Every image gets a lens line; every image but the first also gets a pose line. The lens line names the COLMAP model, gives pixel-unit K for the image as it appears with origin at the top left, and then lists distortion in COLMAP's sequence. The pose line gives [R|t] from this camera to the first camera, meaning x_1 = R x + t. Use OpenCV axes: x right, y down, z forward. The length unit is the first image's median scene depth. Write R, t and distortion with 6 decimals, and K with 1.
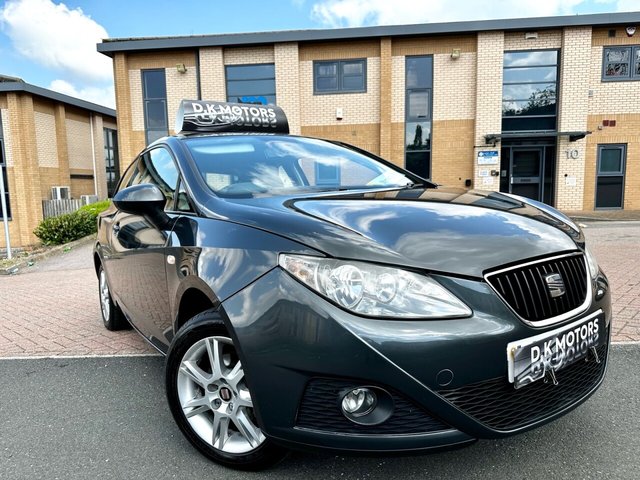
lens RADIAL K [[463.1, 0, 320.8], [0, 463.1, 238.5], [0, 0, 1]] dist [0.005900, -0.009990]
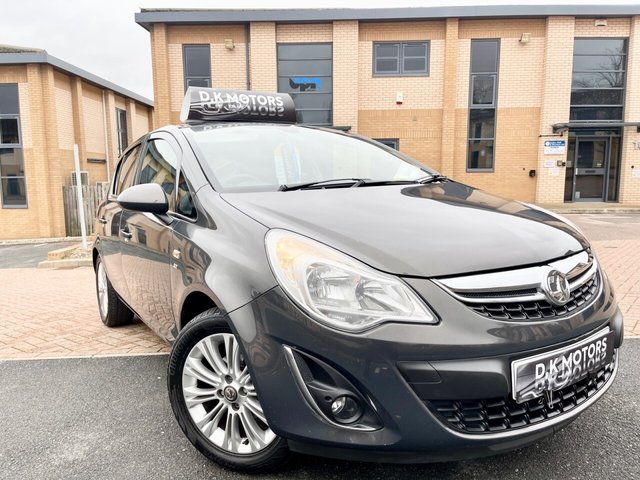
lens RADIAL K [[463.1, 0, 320.8], [0, 463.1, 238.5], [0, 0, 1]] dist [0.005900, -0.009990]
pose [[0.997240, 0.005987, 0.074000, -0.190563], [-0.006341, 0.999970, 0.004544, 0.014094], [-0.073970, -0.005001, 0.997248, 0.067203]]
